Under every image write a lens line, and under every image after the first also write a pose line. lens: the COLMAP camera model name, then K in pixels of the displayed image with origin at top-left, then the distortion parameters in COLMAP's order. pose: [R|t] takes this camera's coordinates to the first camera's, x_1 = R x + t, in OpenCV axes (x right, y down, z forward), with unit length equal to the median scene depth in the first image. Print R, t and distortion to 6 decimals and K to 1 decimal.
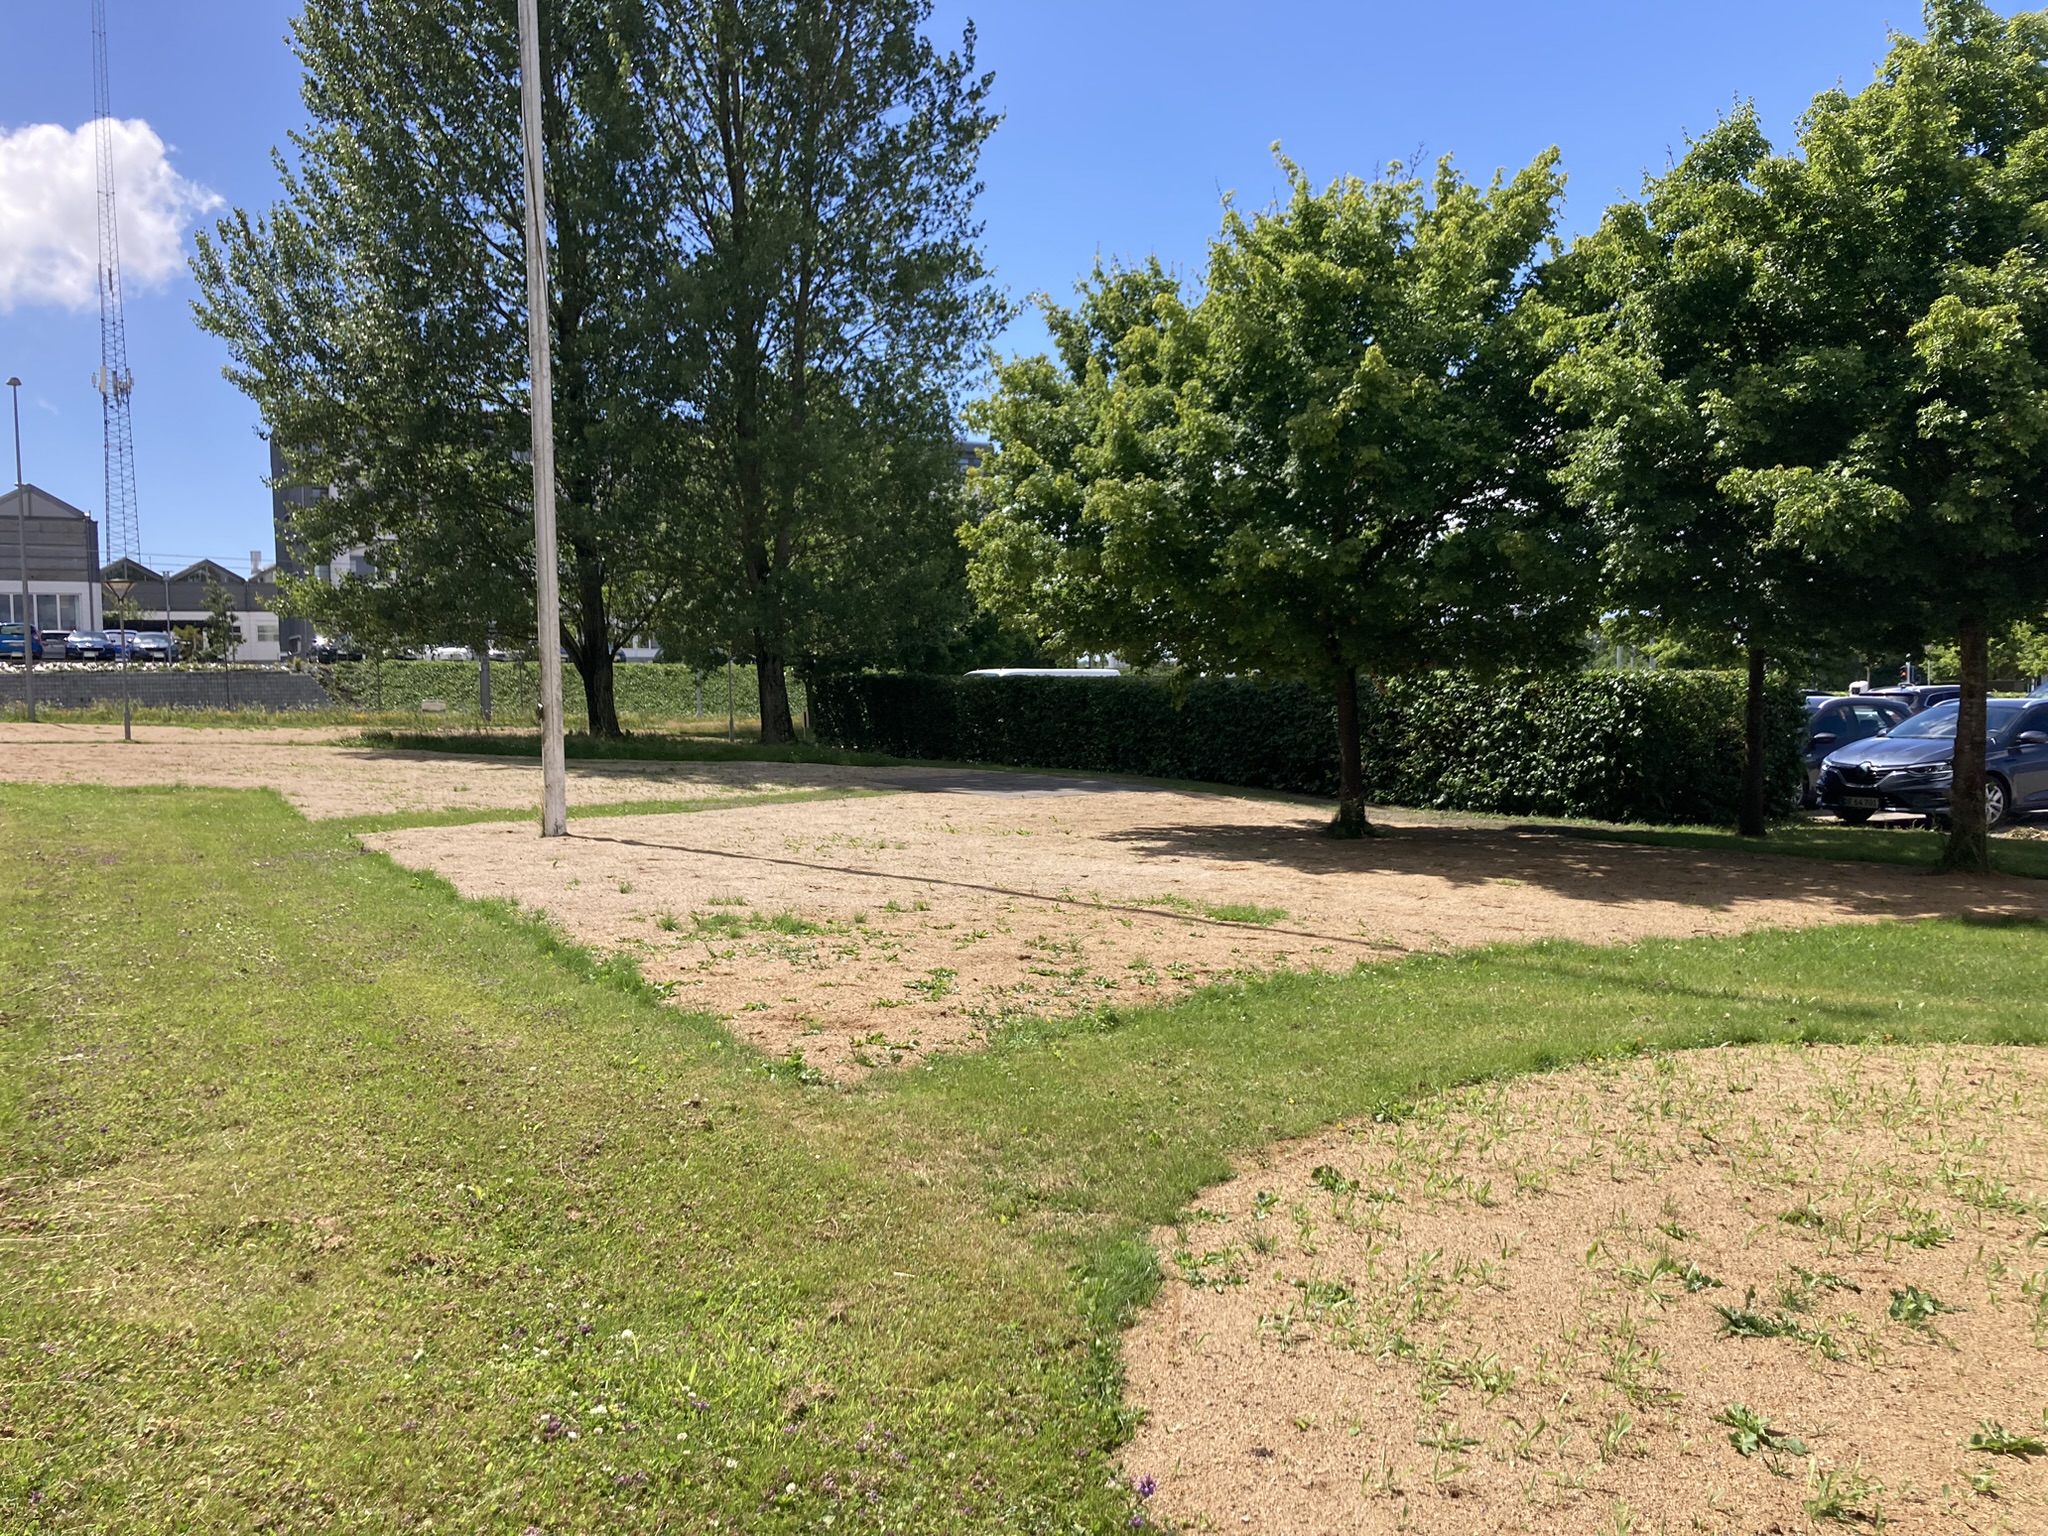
lens RADIAL K [[1644.2, 0, 1028.6], [0, 1644.2, 815.8], [0, 0, 1]] dist [0.009446, 0.005058]
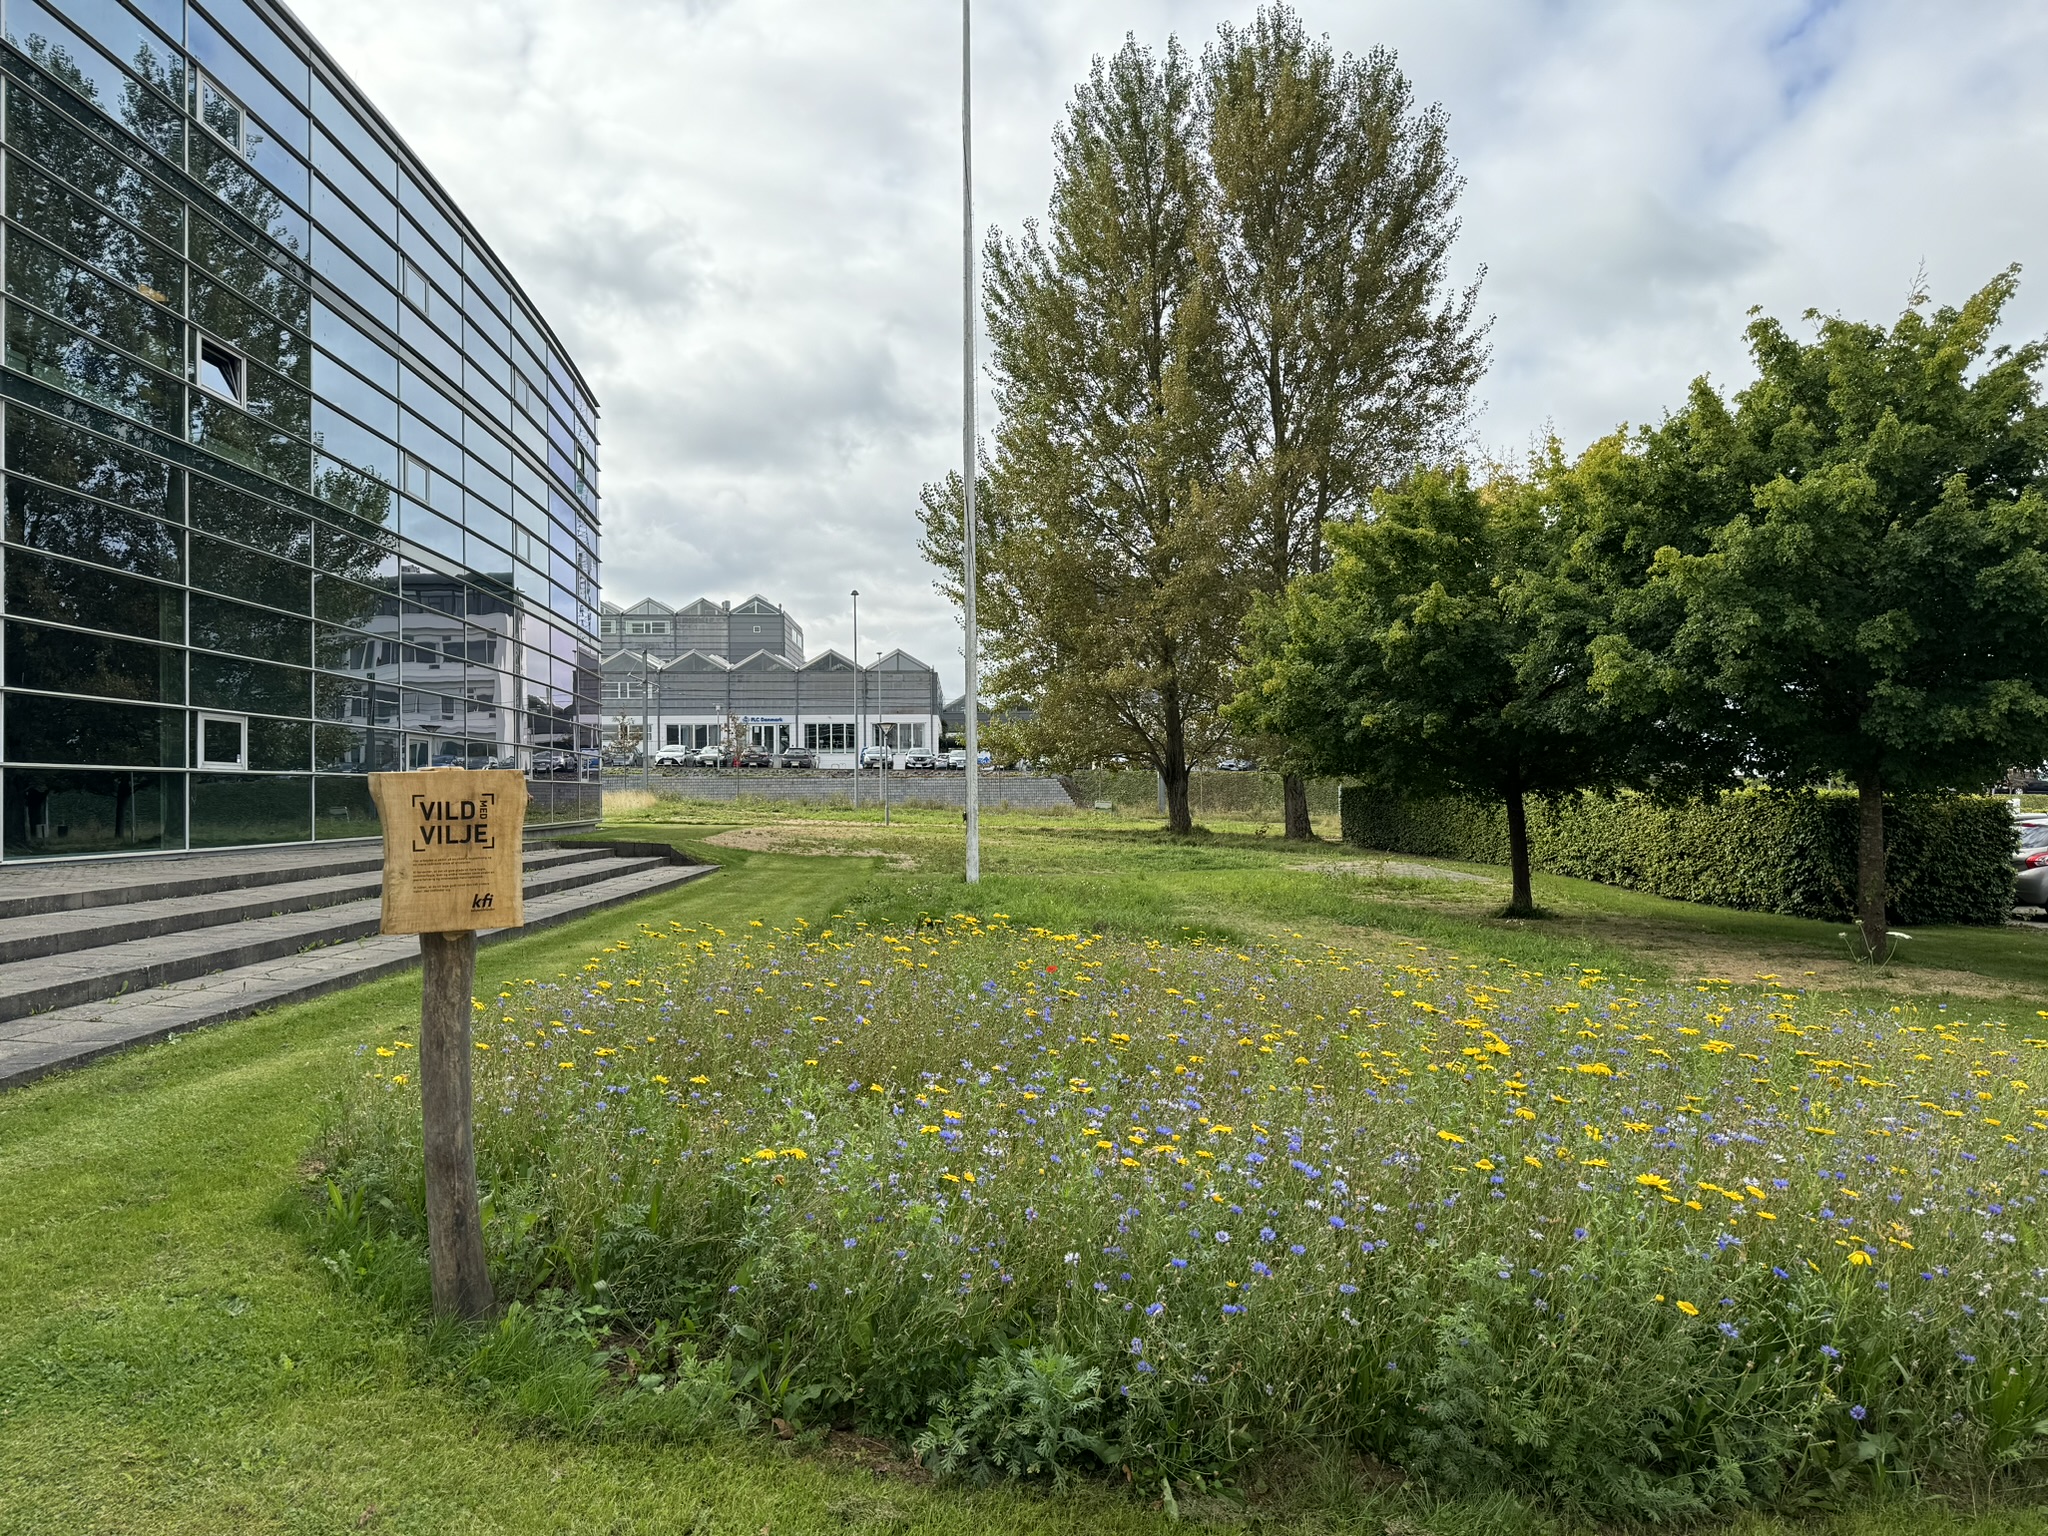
lens RADIAL K [[1434.3, 0, 1031.4], [0, 1434.3, 772.8], [0, 0, 1]] dist [0.167303, -0.259912]
pose [[0.890490, 0.014175, -0.454782, 0.190852], [-0.057527, 0.995001, -0.081628, 0.009597], [0.451352, 0.098851, 0.886854, -0.141827]]
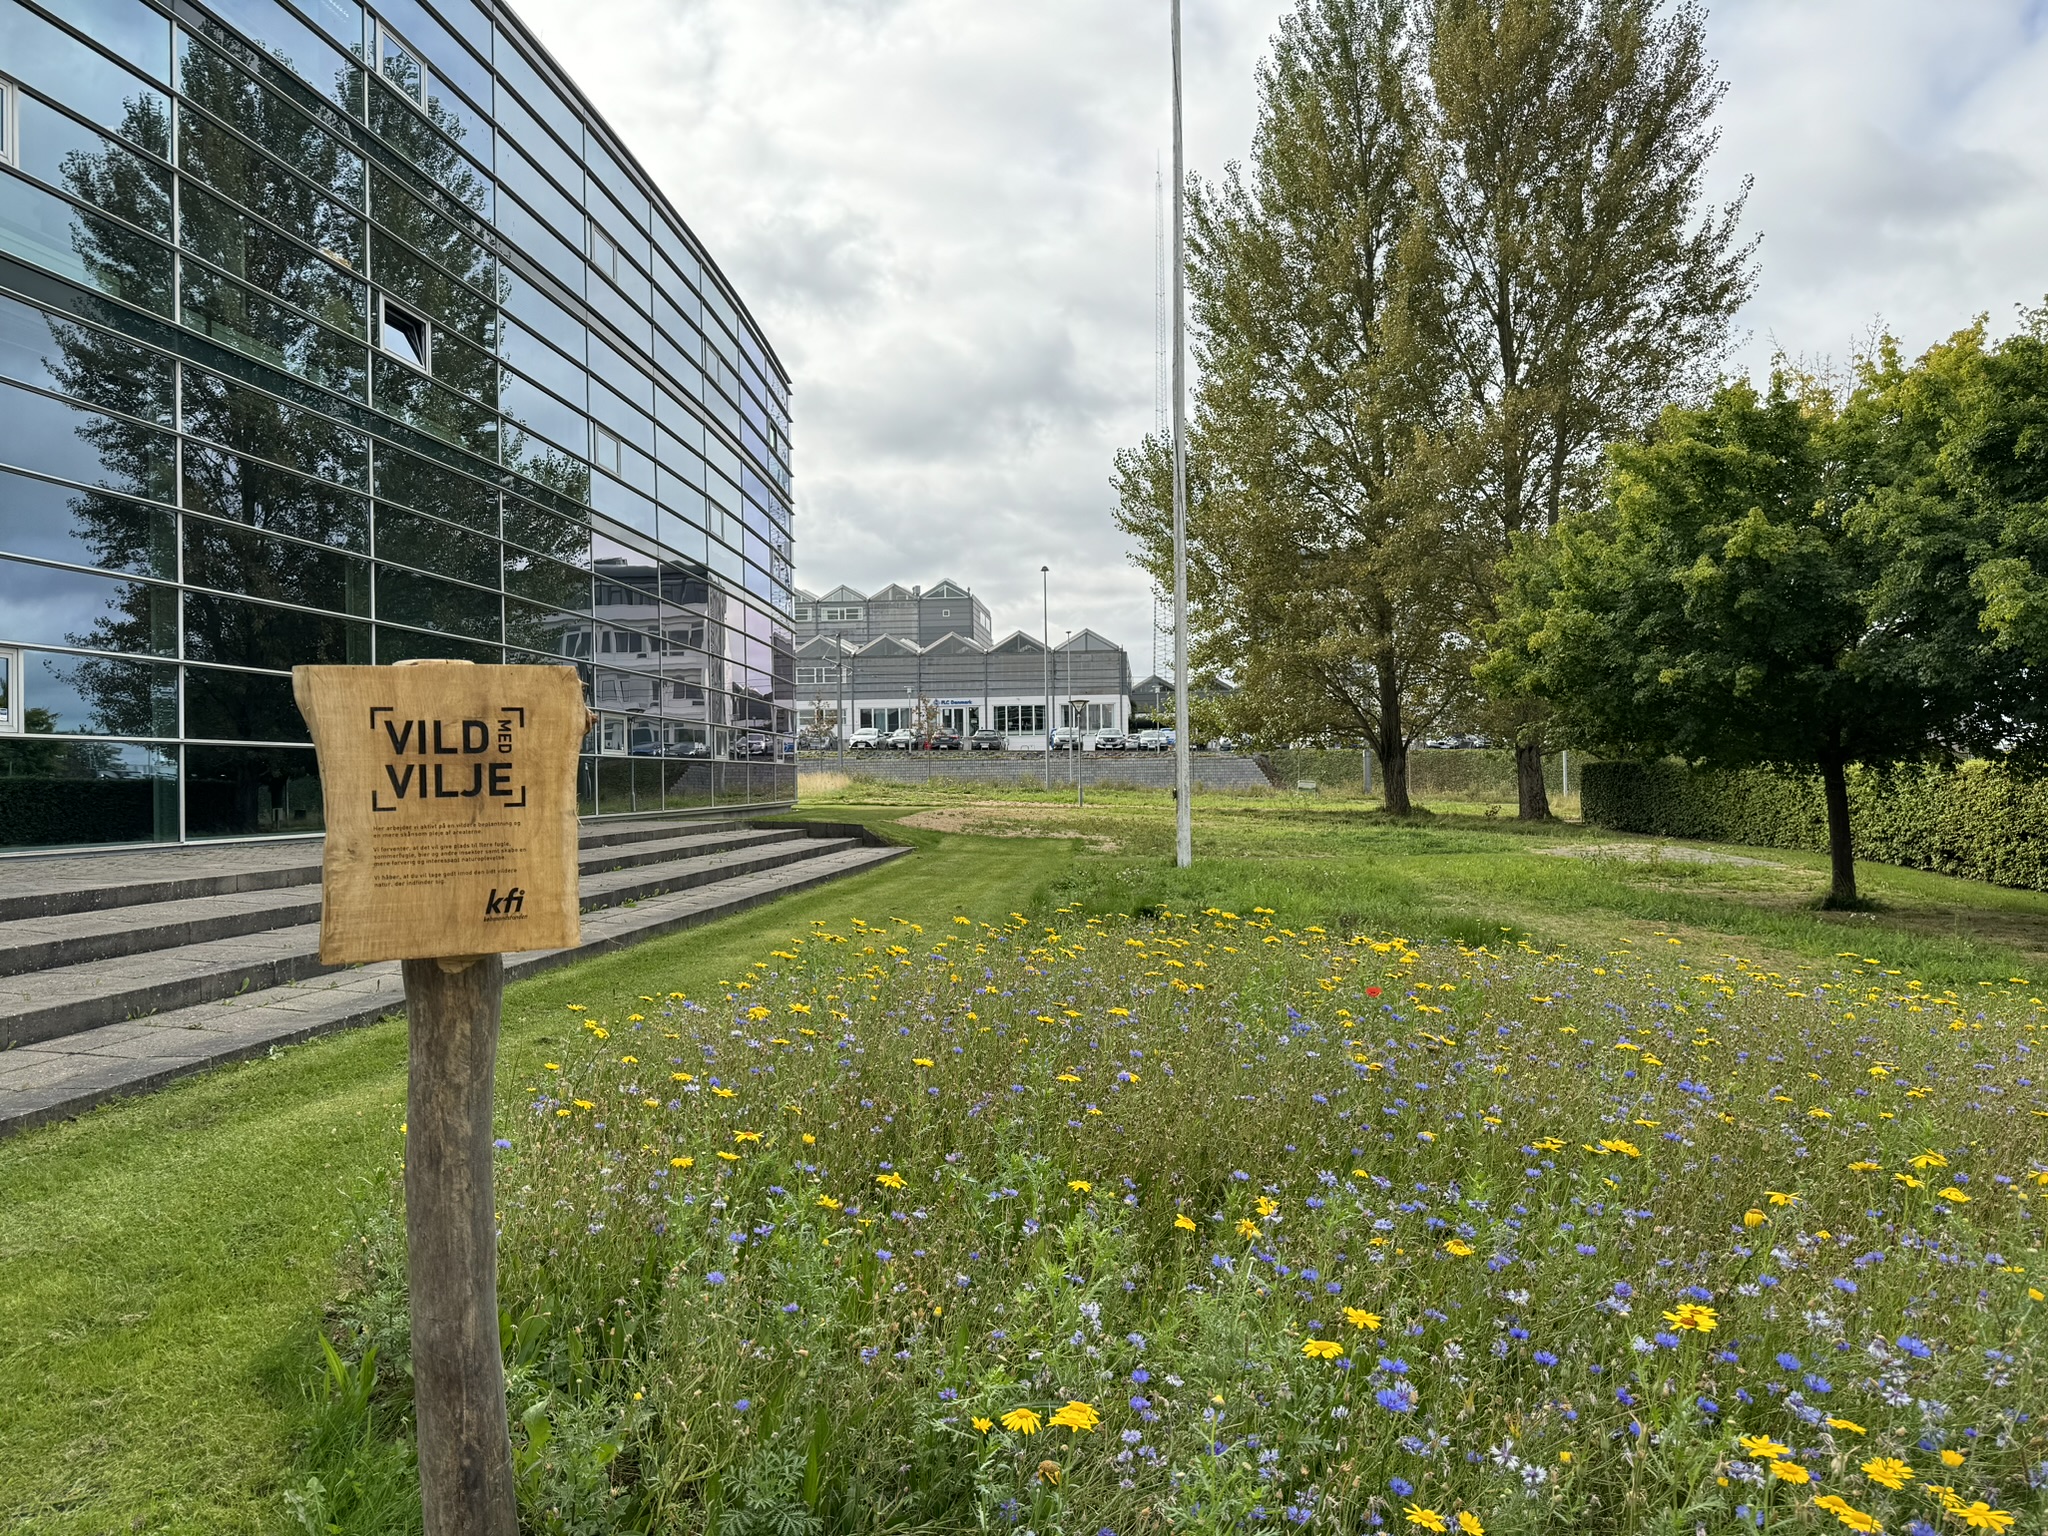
lens RADIAL K [[1434.3, 0, 1031.4], [0, 1434.3, 772.8], [0, 0, 1]] dist [0.167303, -0.259912]
pose [[0.824646, 0.014292, -0.565469, 0.154146], [-0.060085, 0.996238, -0.062445, 0.009735], [0.562449, 0.085471, 0.822402, -0.097190]]
